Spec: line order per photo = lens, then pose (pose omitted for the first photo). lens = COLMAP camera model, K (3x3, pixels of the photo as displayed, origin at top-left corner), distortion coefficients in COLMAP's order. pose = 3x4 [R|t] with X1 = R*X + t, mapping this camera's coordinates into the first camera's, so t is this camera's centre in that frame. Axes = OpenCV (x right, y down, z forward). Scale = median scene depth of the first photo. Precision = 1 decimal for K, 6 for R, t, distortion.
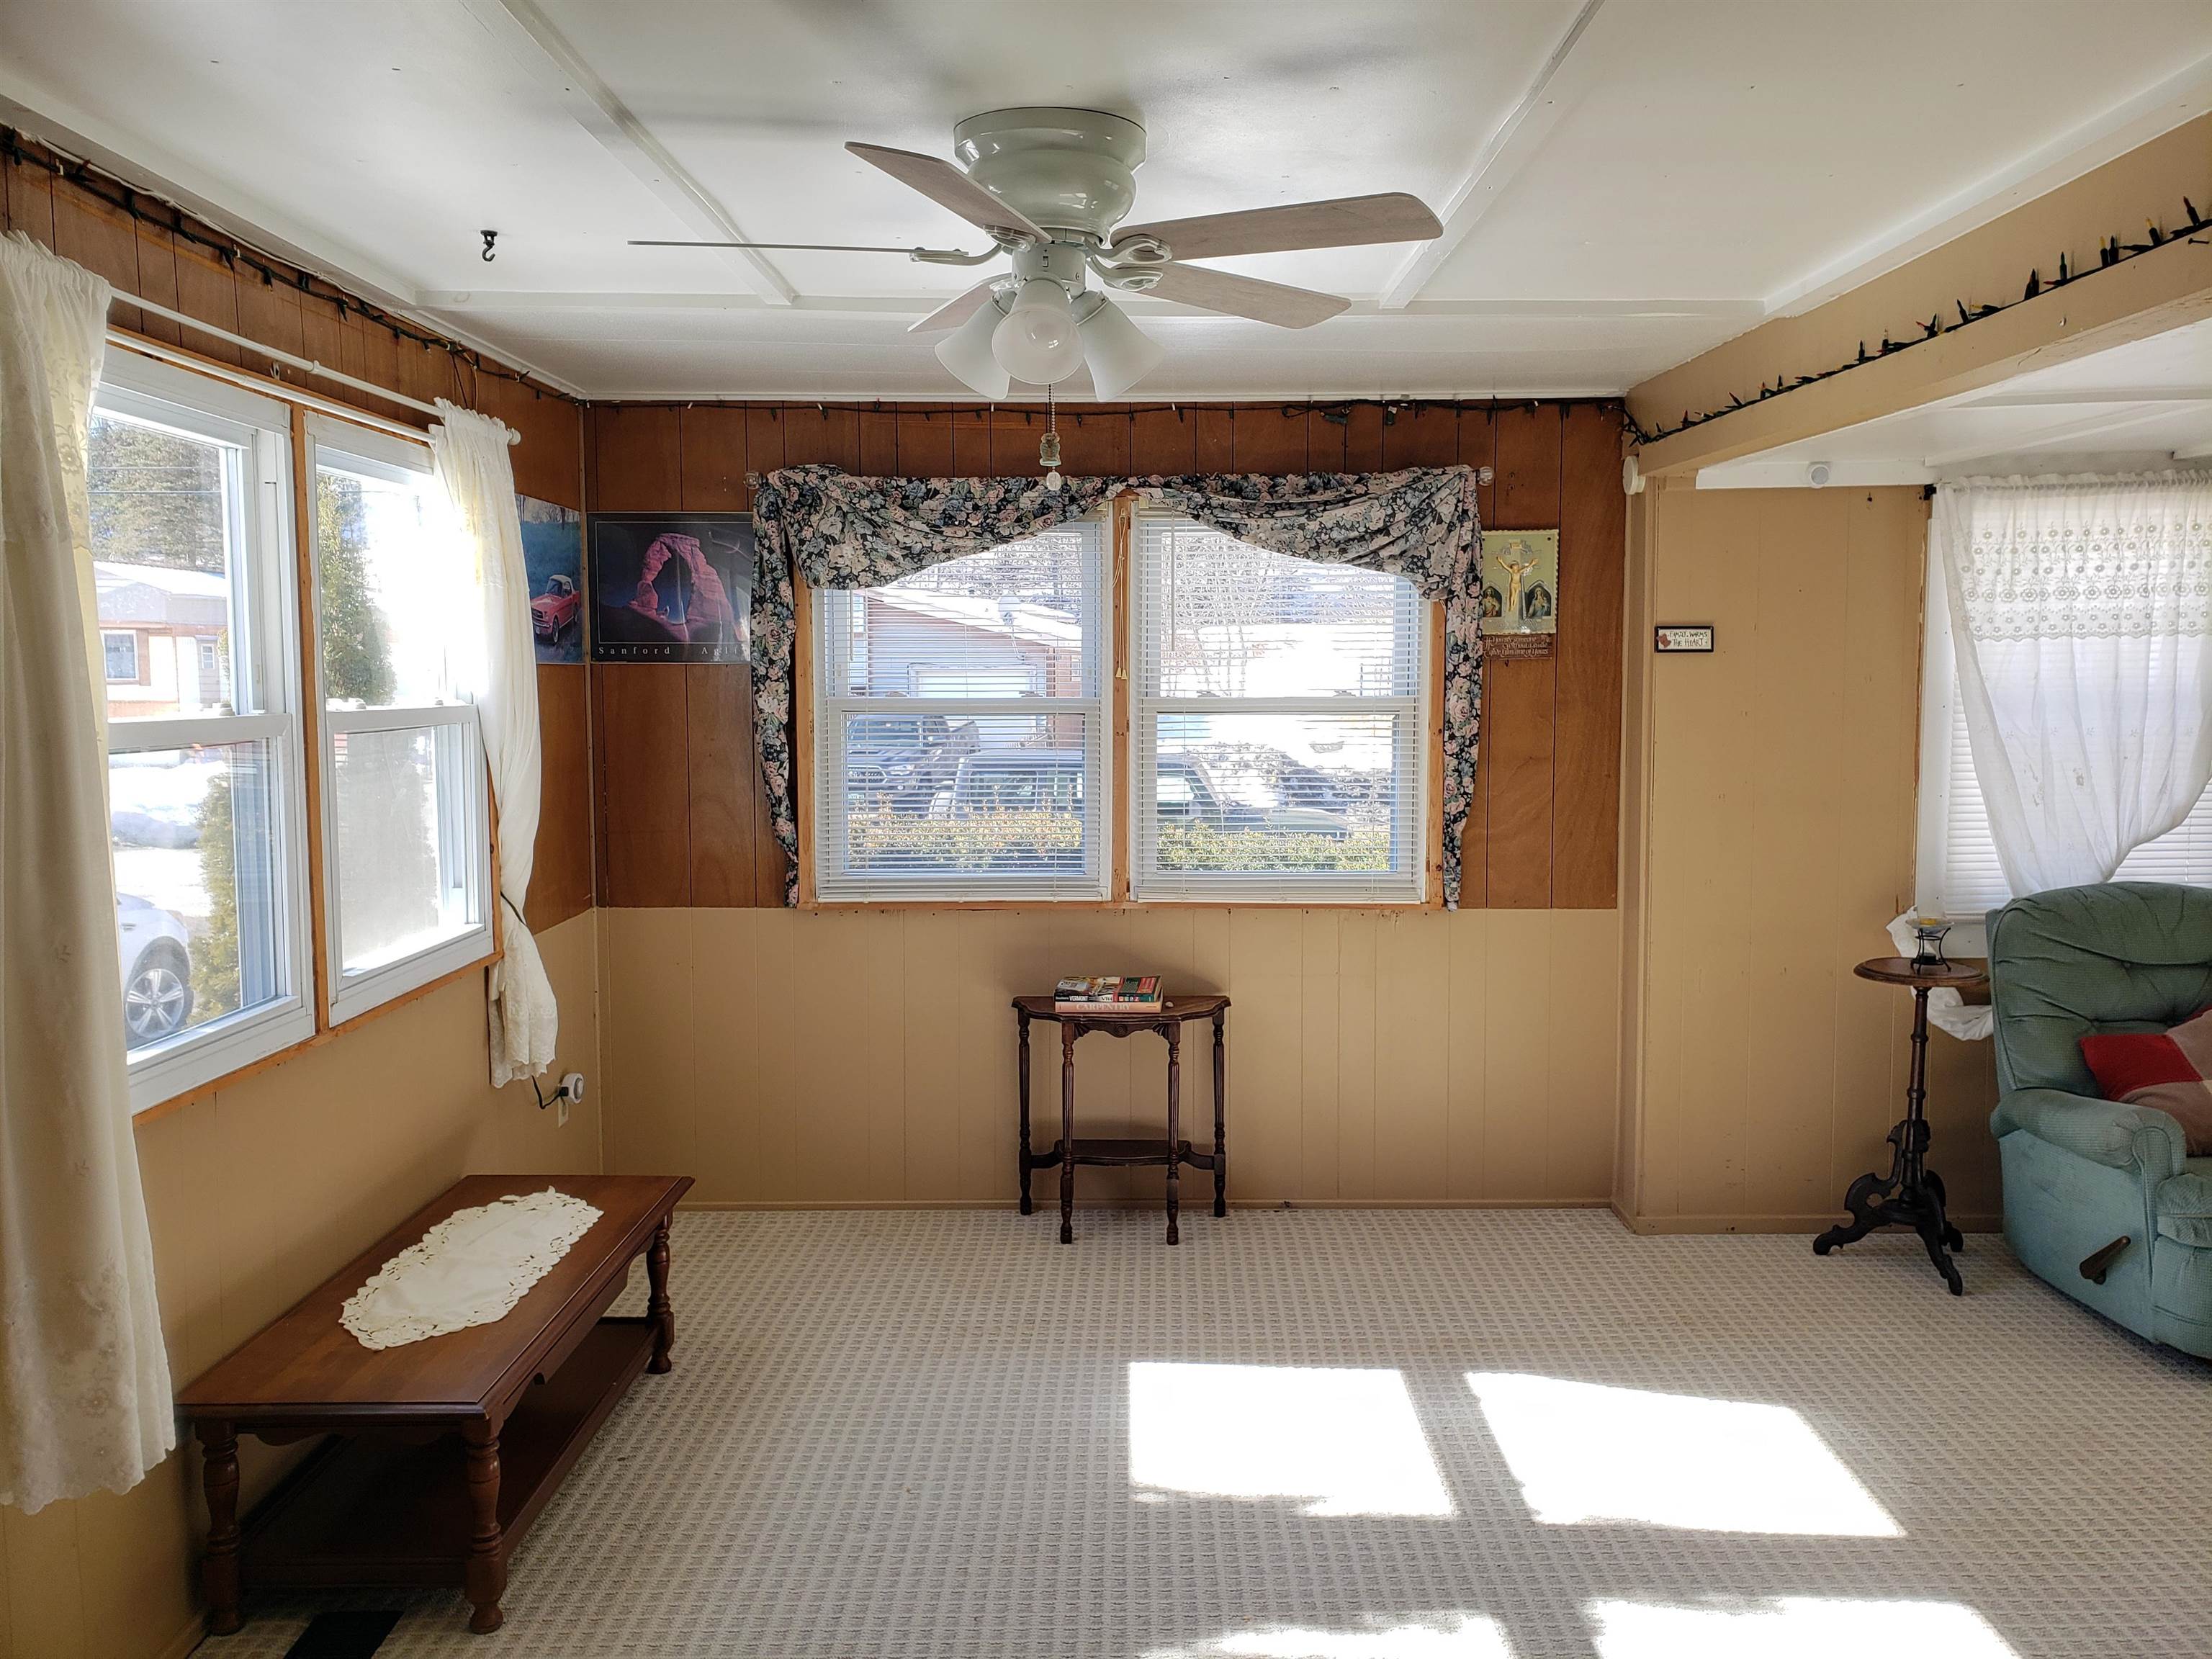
lens RADIAL K [[1682.9, 0, 1106.6], [0, 1682.9, 776.4], [0, 0, 1]] dist [0.077215, -0.266672]
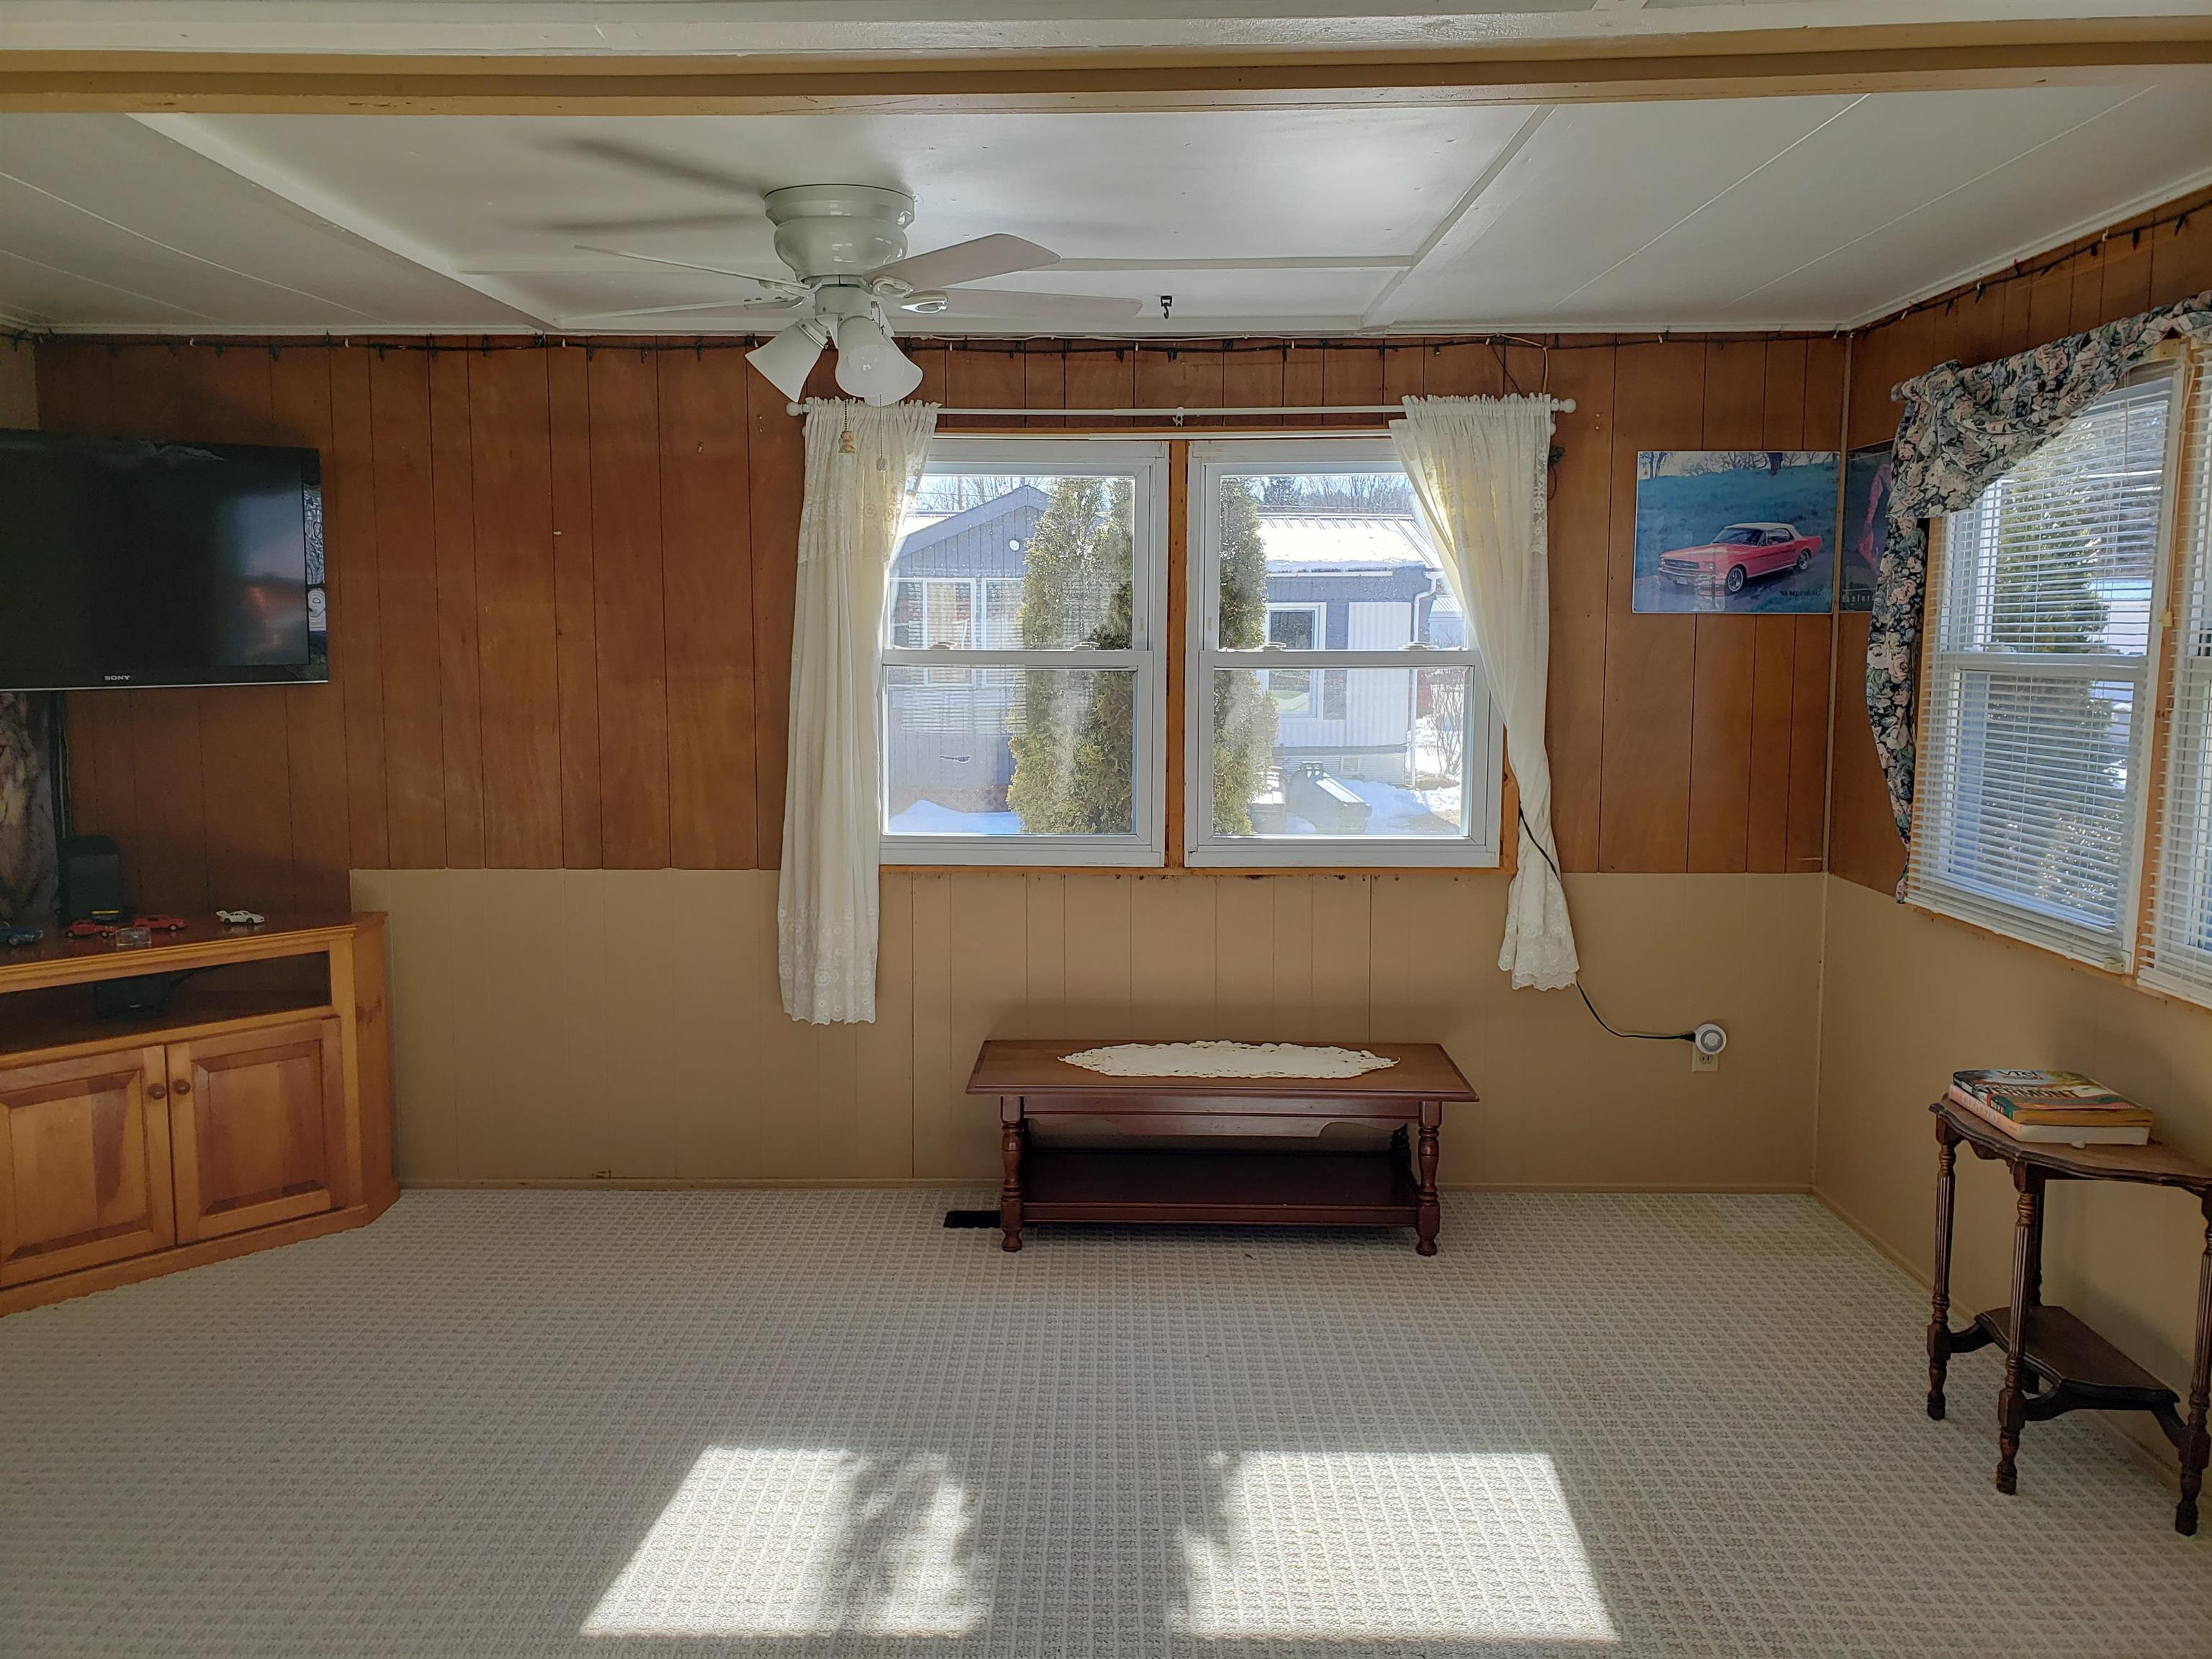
lens RADIAL K [[1682.9, 0, 1106.6], [0, 1682.9, 776.4], [0, 0, 1]] dist [0.077215, -0.266672]
pose [[0.001463, 0.078036, -0.996949, 0.657899], [-0.063393, 0.994953, 0.077787, -0.024795], [0.997988, 0.063086, 0.006403, 0.616460]]
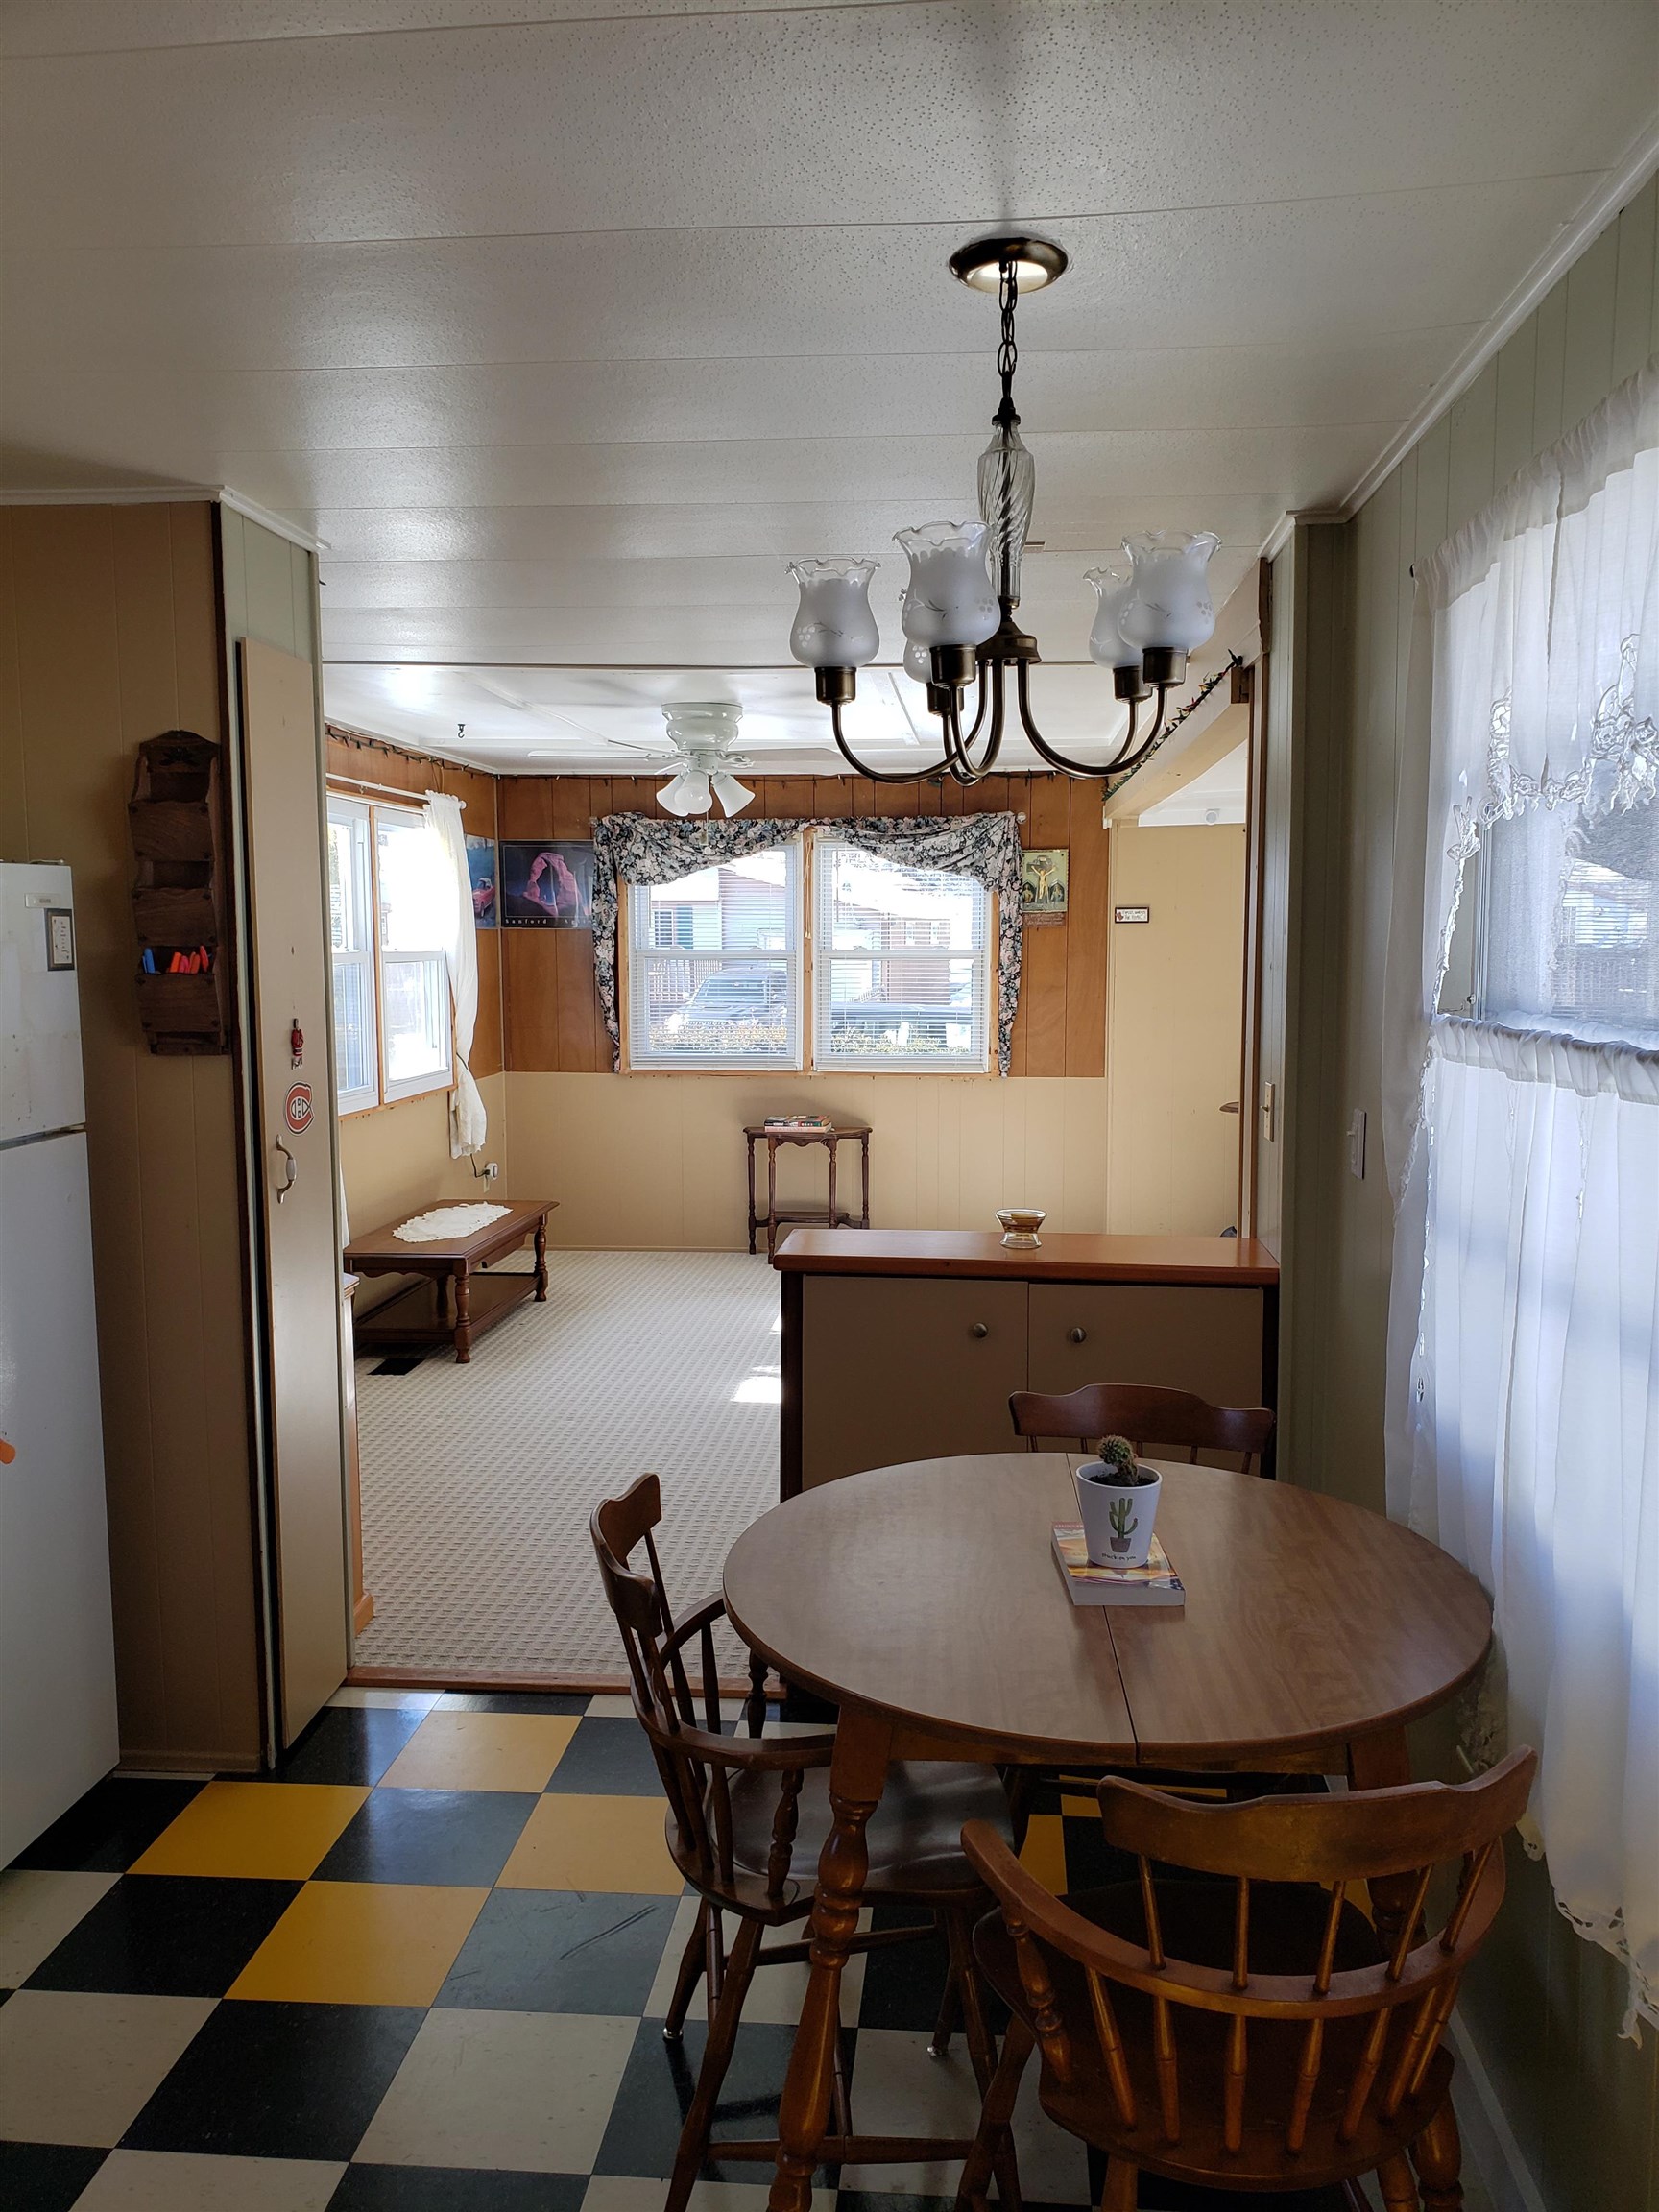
lens RADIAL K [[1682.9, 0, 829.5], [0, 1682.9, 1106.0], [0, 0, 1]] dist [0.077215, -0.266672]
pose [[0.996064, 0.010899, -0.087967, 0.184063], [-0.007606, 0.999261, 0.037685, 0.047079], [0.088312, -0.036868, 0.995410, -0.699307]]
